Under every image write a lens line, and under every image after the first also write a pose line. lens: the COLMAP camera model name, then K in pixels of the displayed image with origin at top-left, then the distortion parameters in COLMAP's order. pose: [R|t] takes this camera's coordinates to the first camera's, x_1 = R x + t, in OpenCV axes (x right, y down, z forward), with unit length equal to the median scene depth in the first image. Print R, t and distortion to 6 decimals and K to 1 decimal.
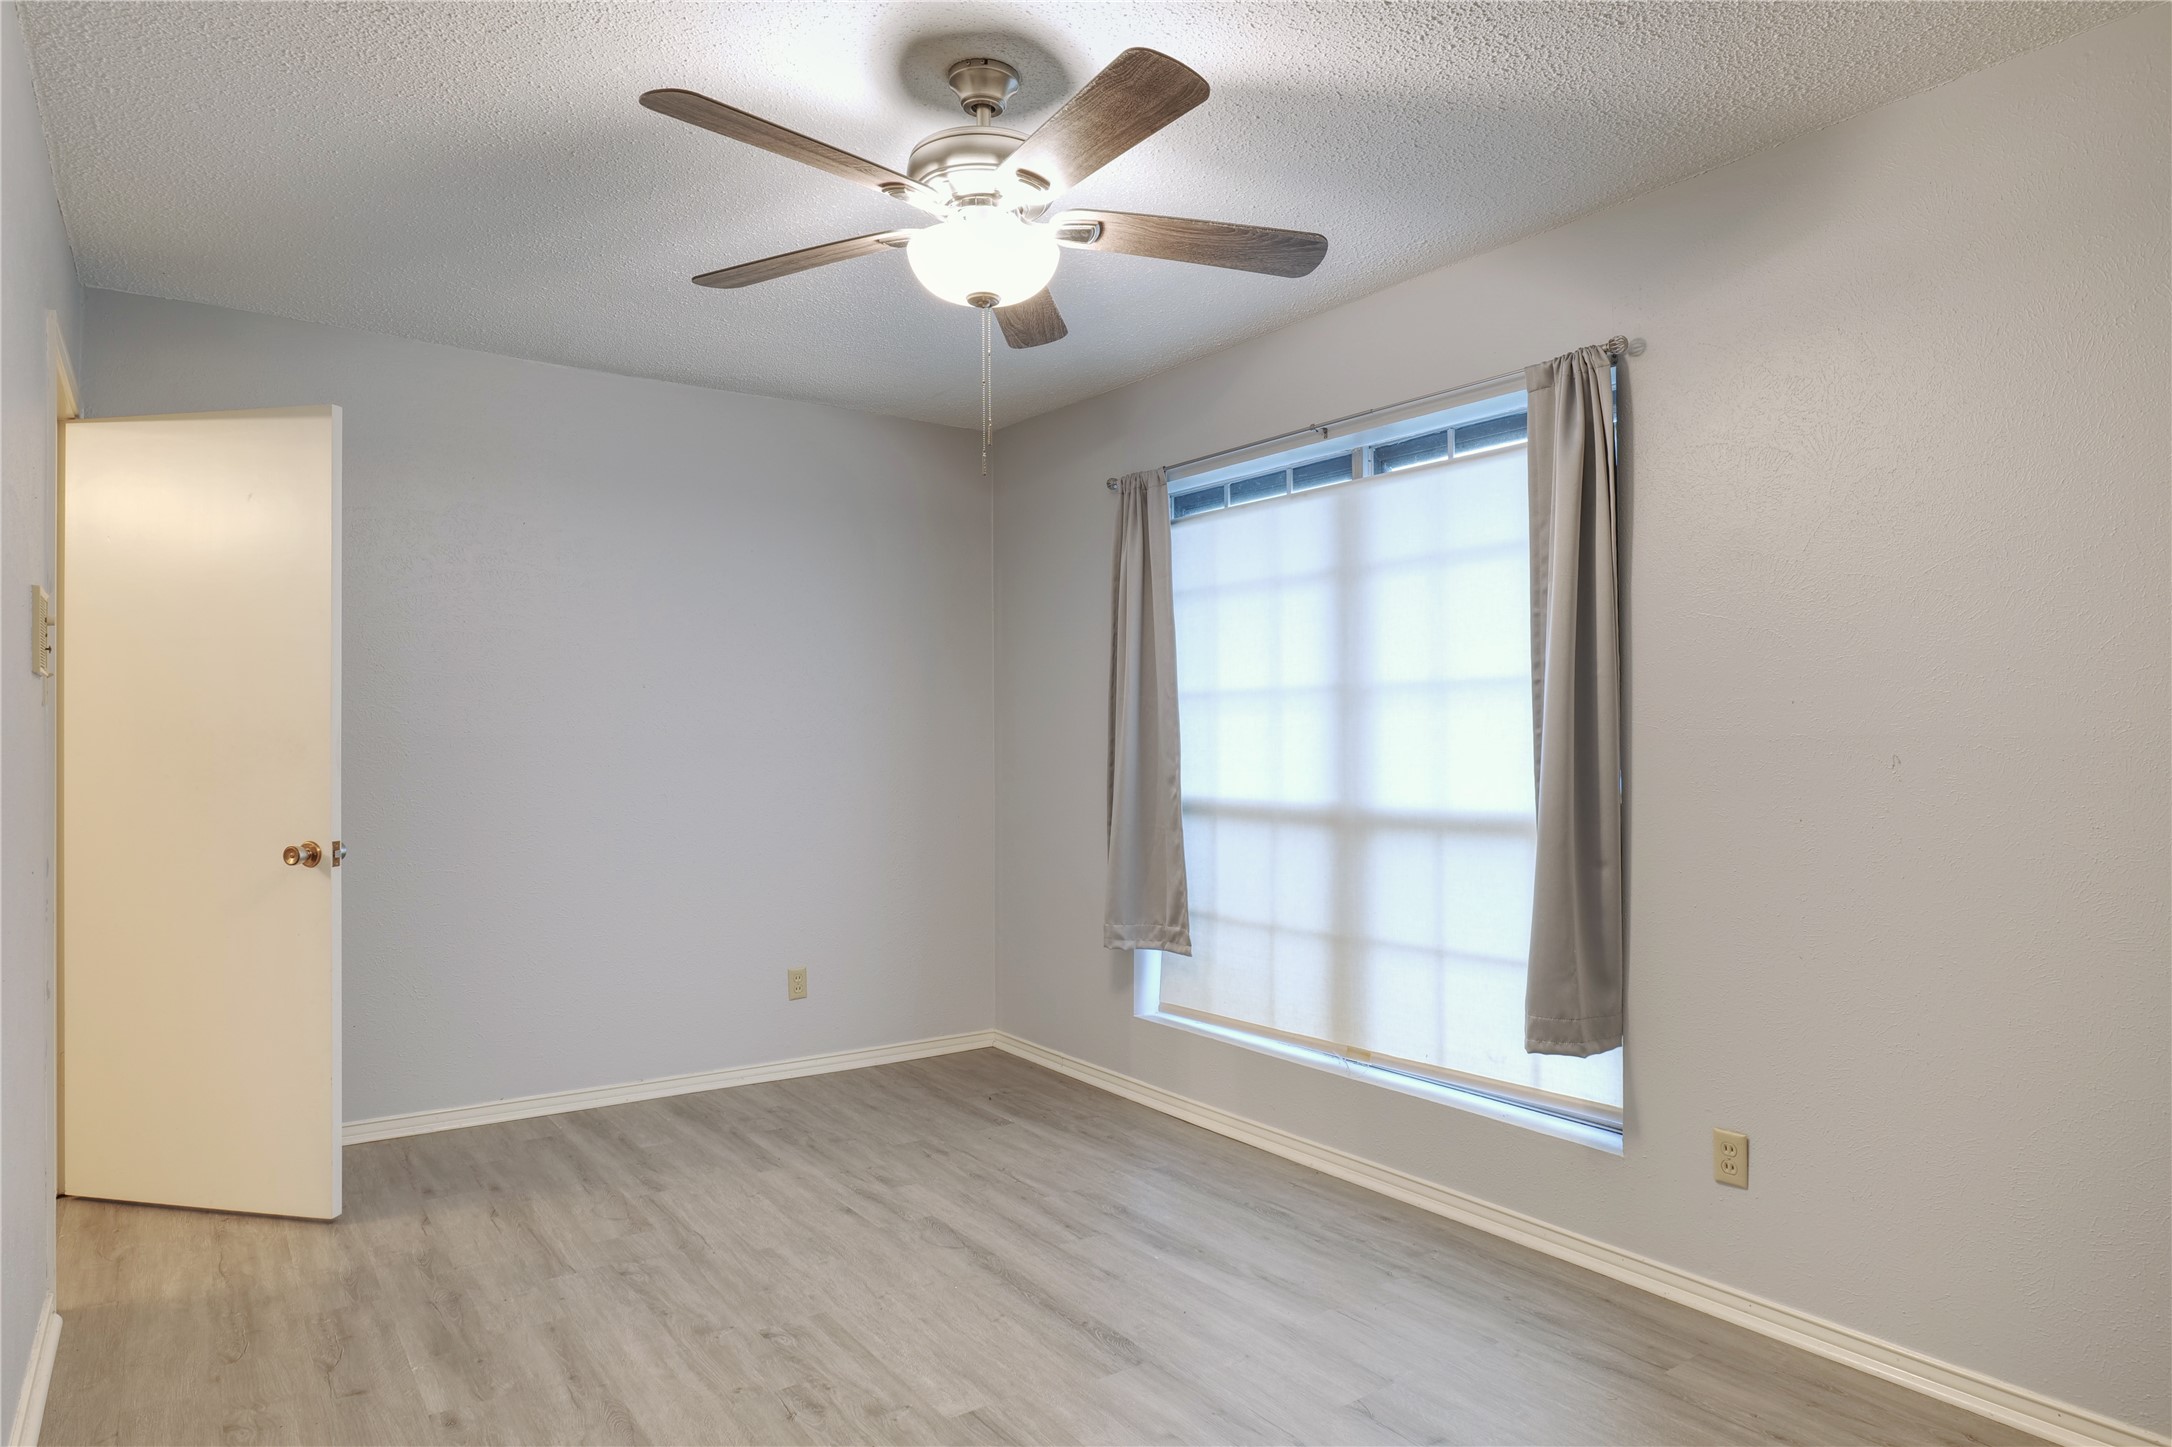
lens RADIAL K [[1279.7, 0, 1095.0], [0, 1279.7, 725.5], [0, 0, 1]] dist [-0.027348, 0.014086]
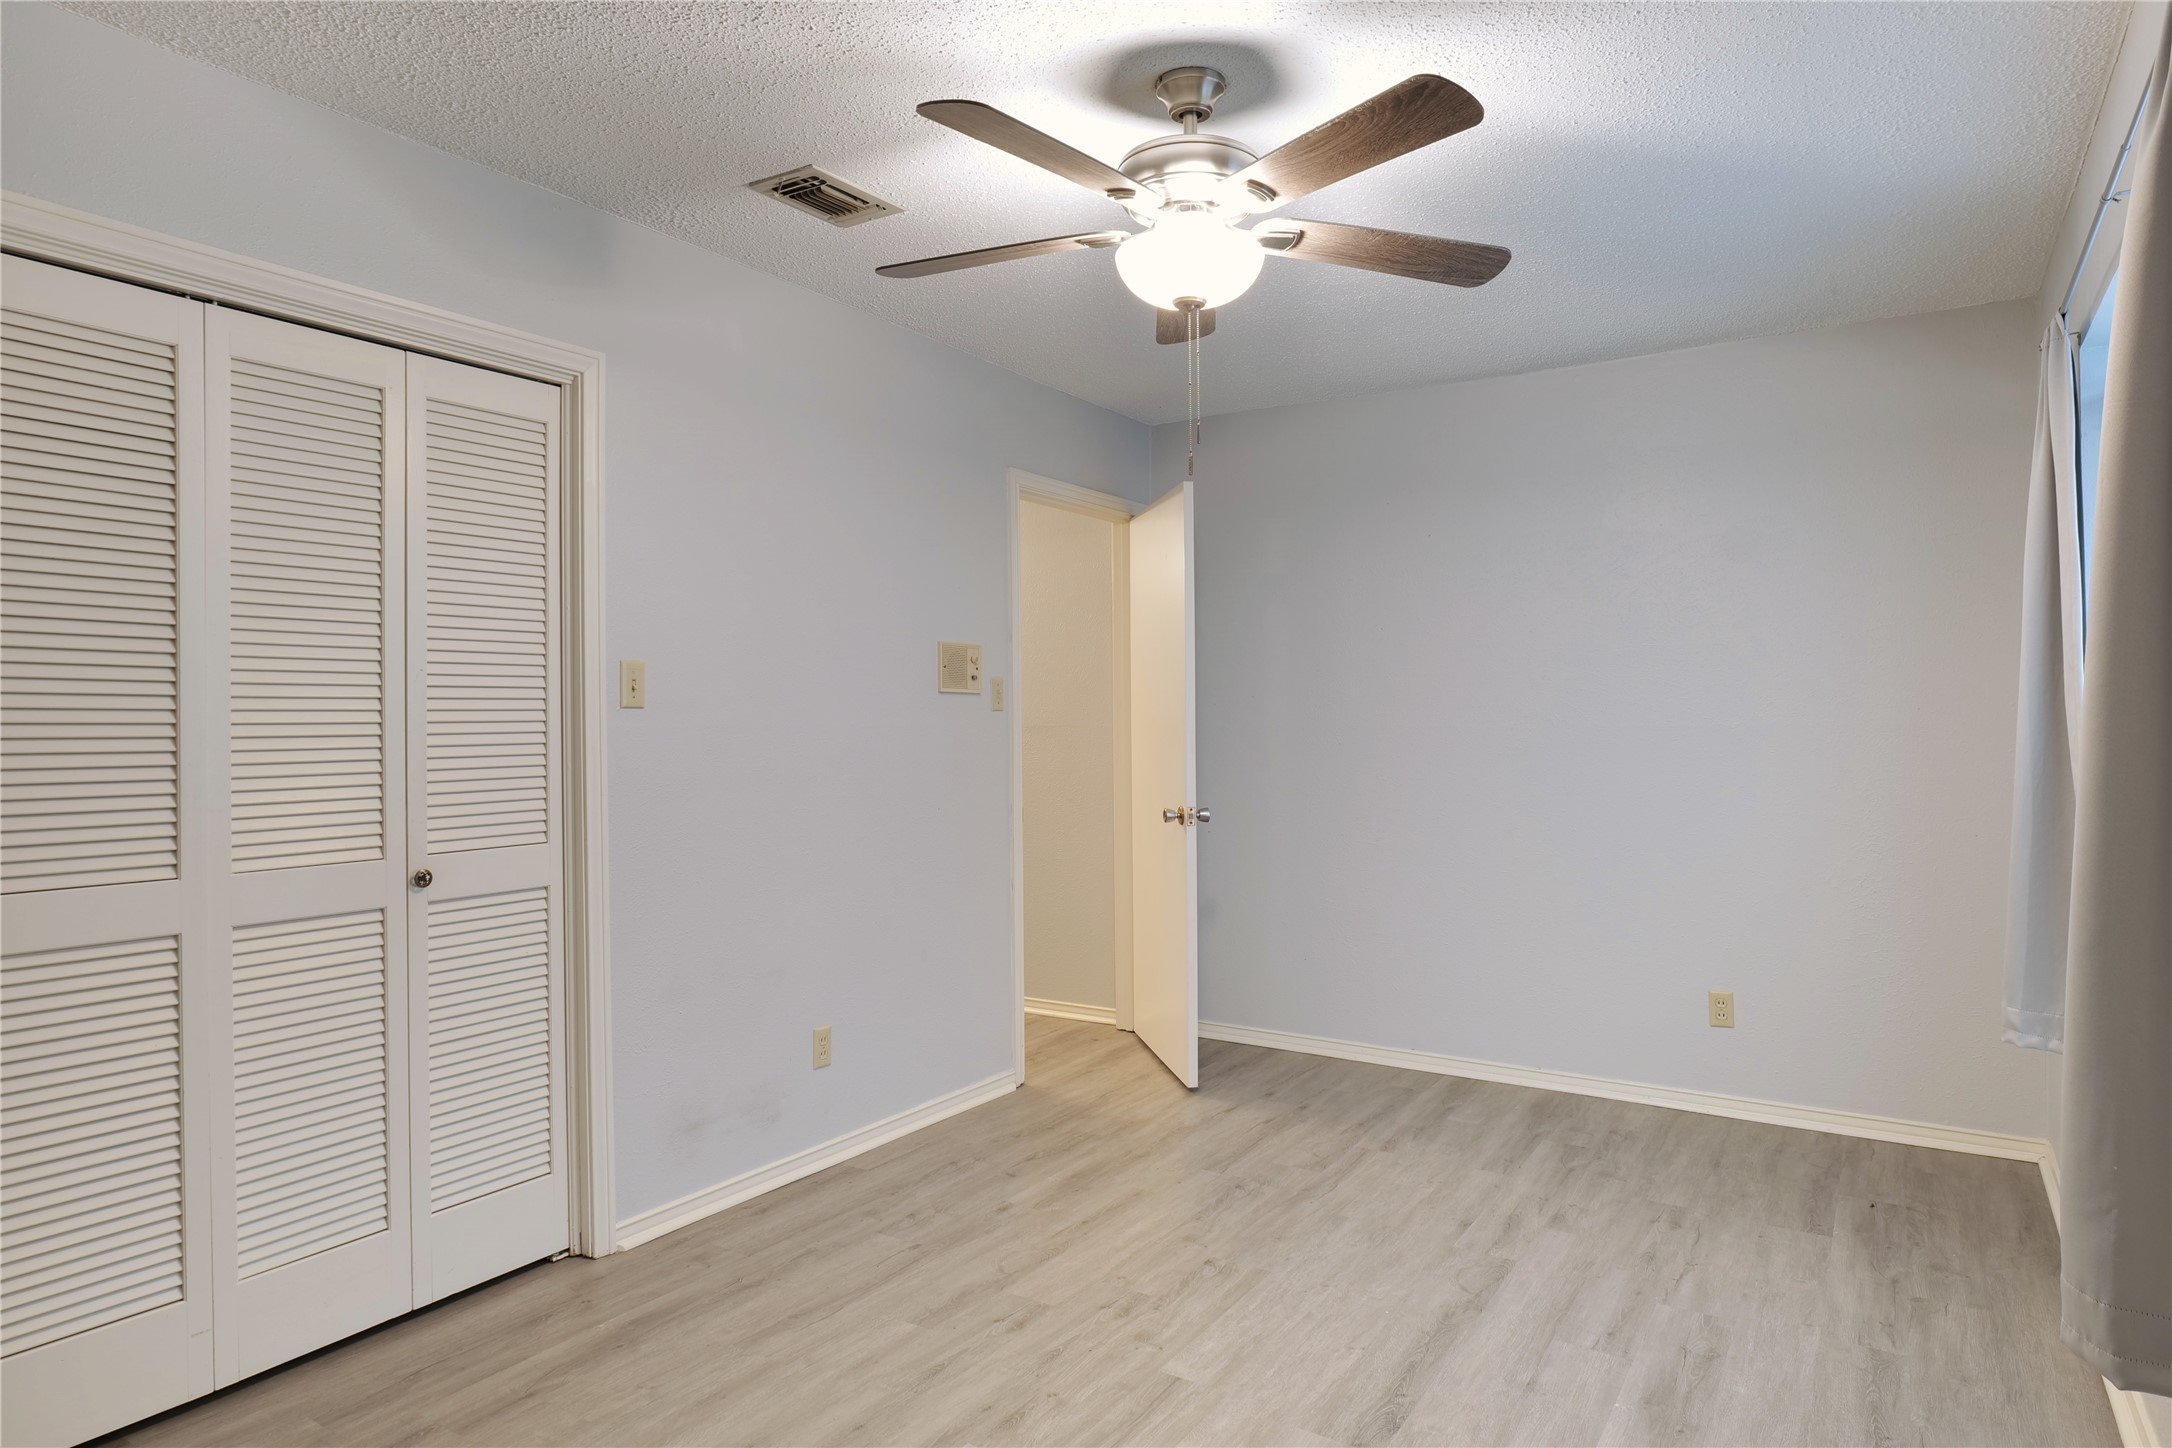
lens RADIAL K [[1279.7, 0, 1095.0], [0, 1279.7, 726.0], [0, 0, 1]] dist [-0.027348, 0.014086]
pose [[0.353917, -0.004614, -0.935265, 0.597381], [0.014885, 0.999889, 0.000700, -0.001881], [0.935158, -0.014169, 0.353946, 0.391733]]
